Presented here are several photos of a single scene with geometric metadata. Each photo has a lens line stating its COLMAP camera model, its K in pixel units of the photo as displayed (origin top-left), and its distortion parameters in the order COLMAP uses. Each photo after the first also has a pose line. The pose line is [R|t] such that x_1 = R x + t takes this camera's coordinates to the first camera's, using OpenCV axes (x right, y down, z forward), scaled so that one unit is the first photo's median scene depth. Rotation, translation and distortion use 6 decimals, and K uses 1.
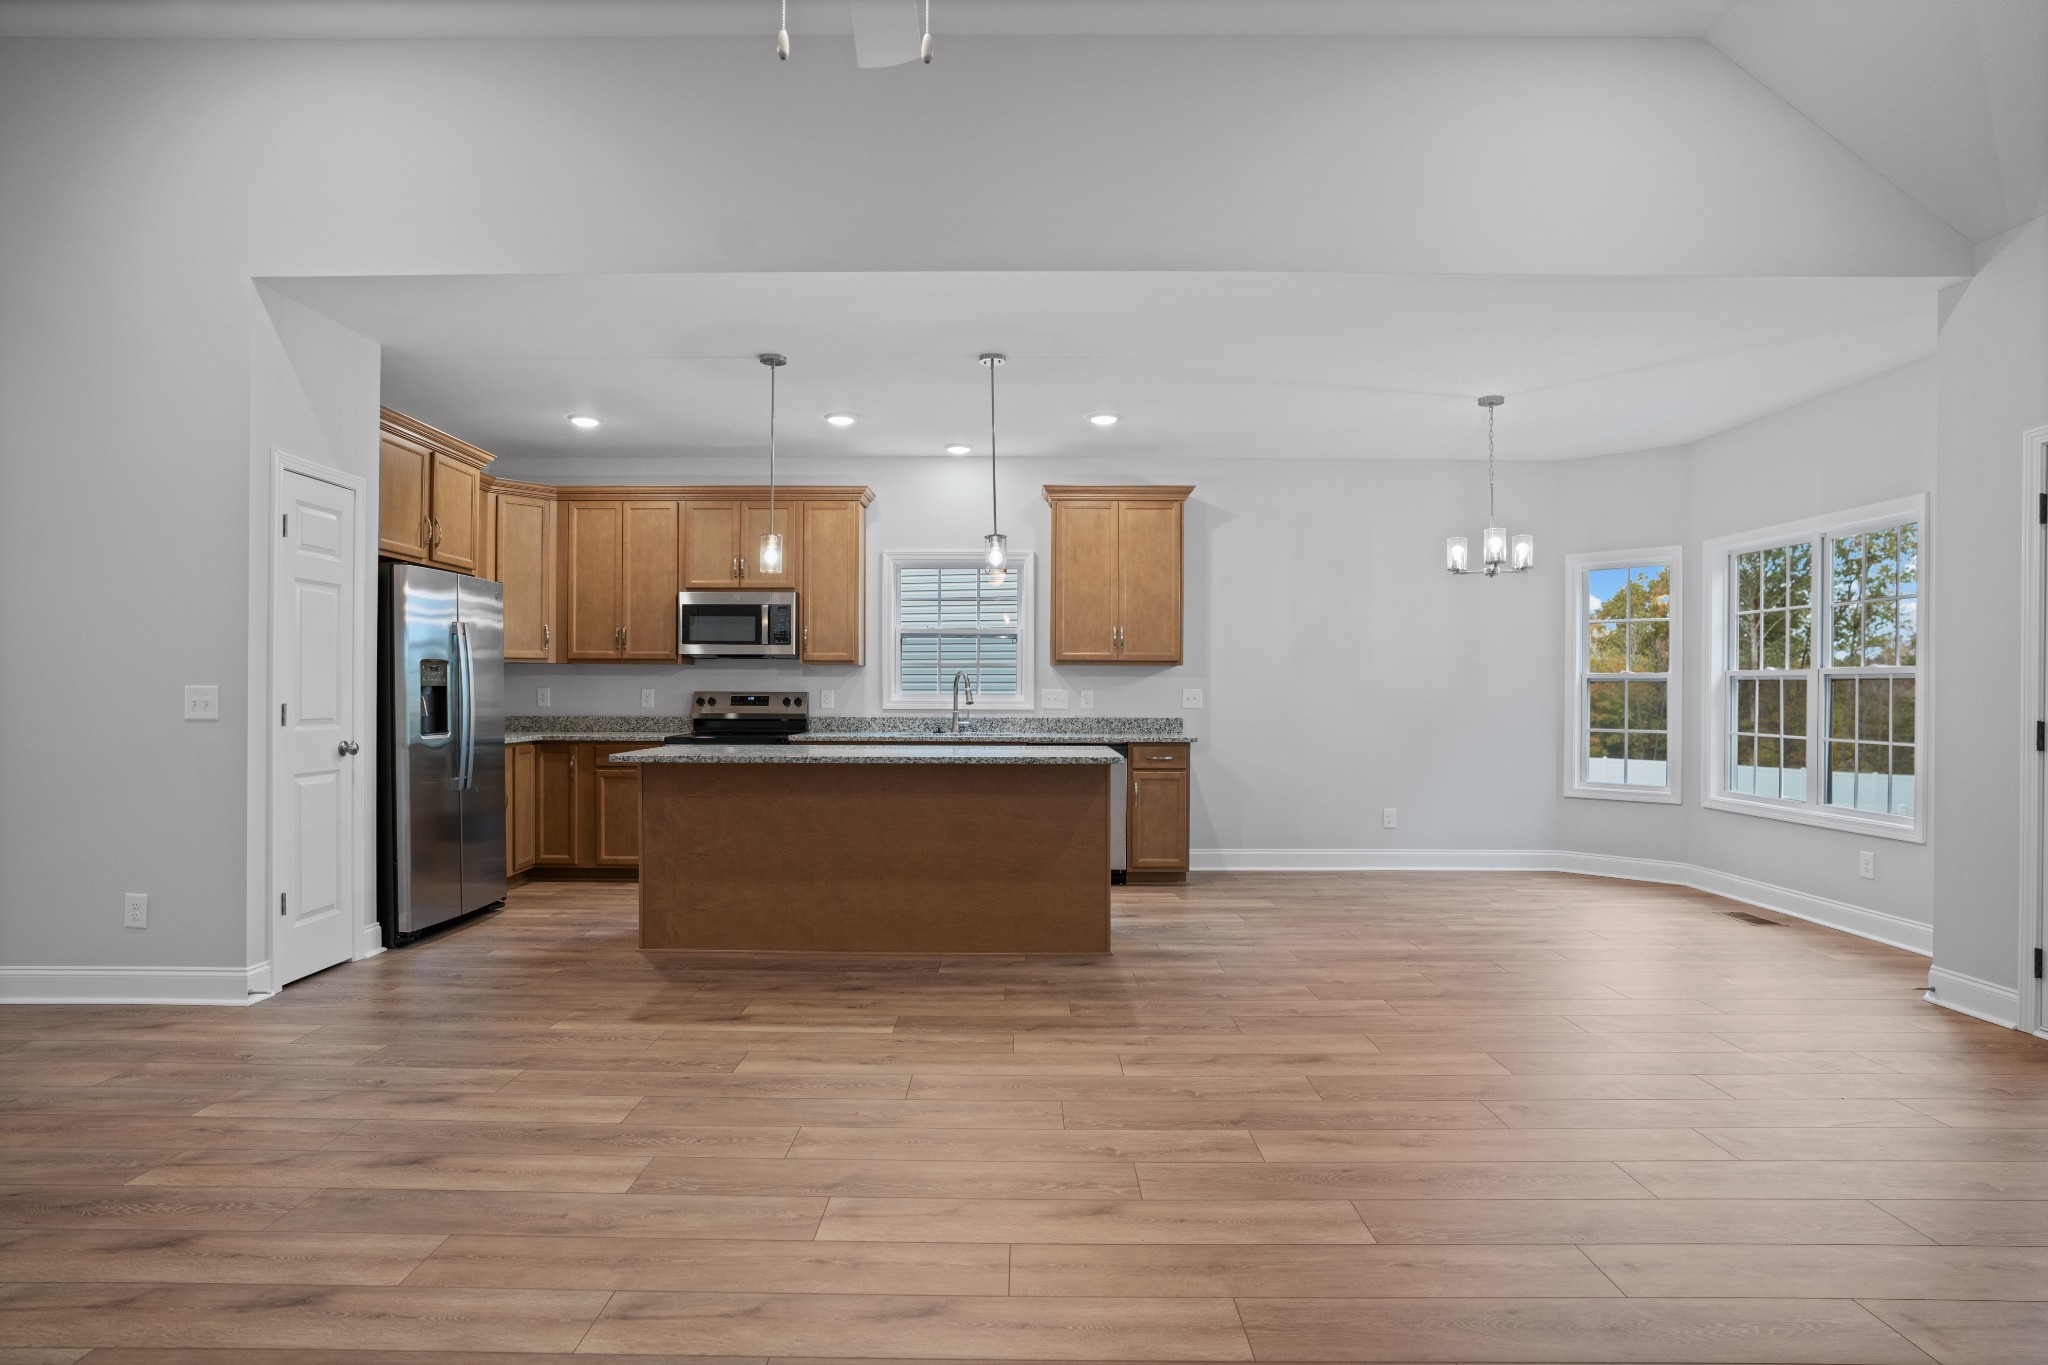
lens RADIAL K [[1075.9, 0, 1010.4], [0, 1075.9, 699.1], [0, 0, 1]] dist [-0.069188, 0.043448]
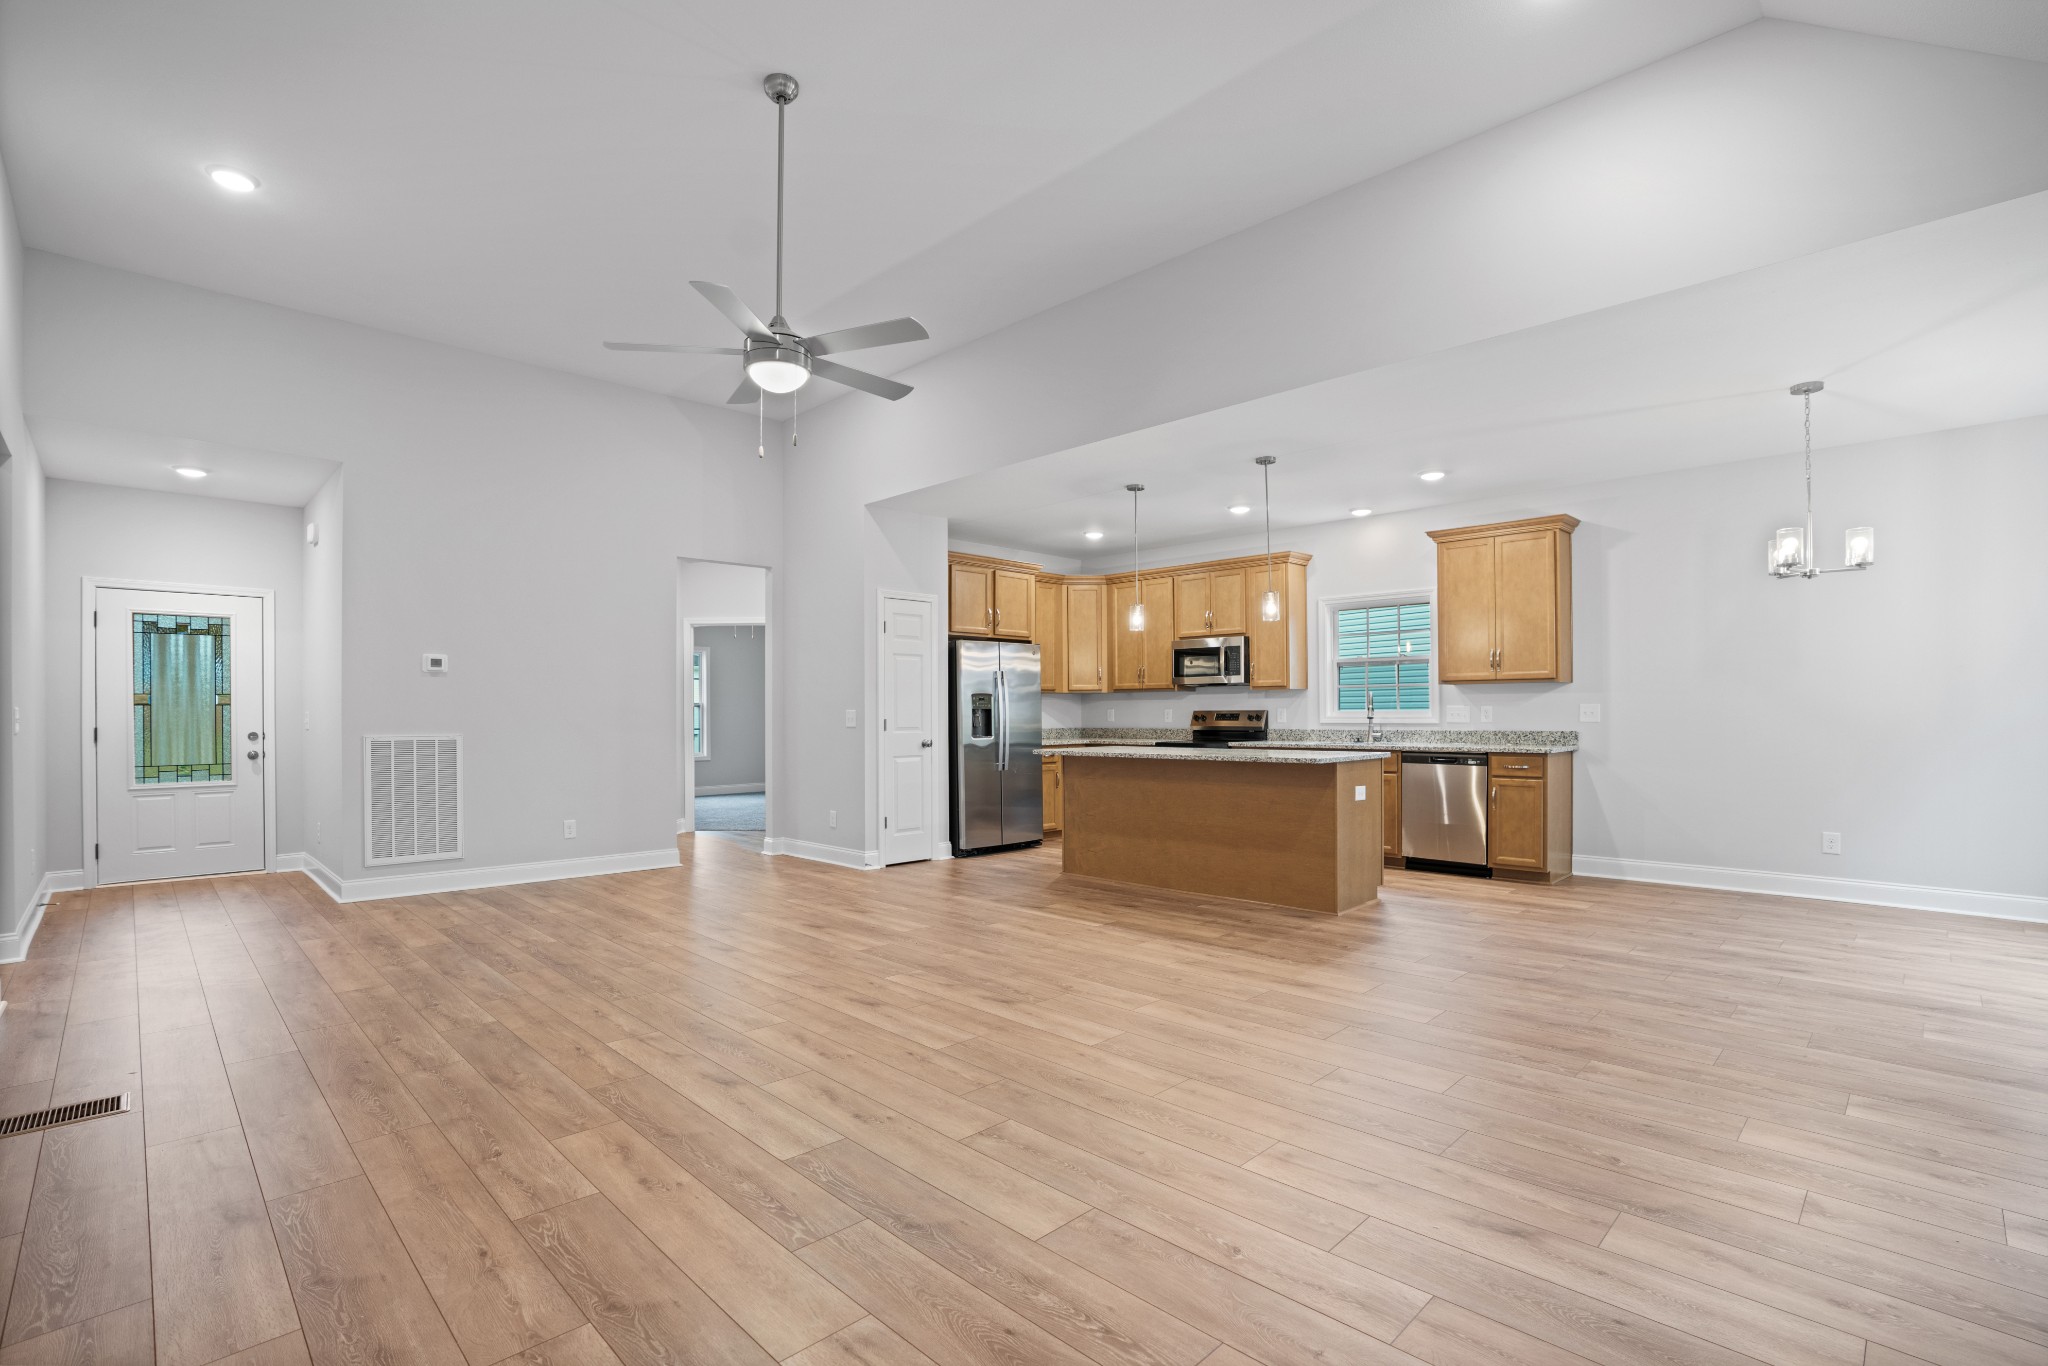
lens RADIAL K [[943.8, 0, 1020.9], [0, 943.8, 704.7], [0, 0, 1]] dist [-0.070395, 0.025399]
pose [[0.710323, -0.013730, -0.703742, 0.448482], [0.004209, 0.999875, -0.015259, 0.003302], [0.703863, 0.007877, 0.710292, -0.037974]]
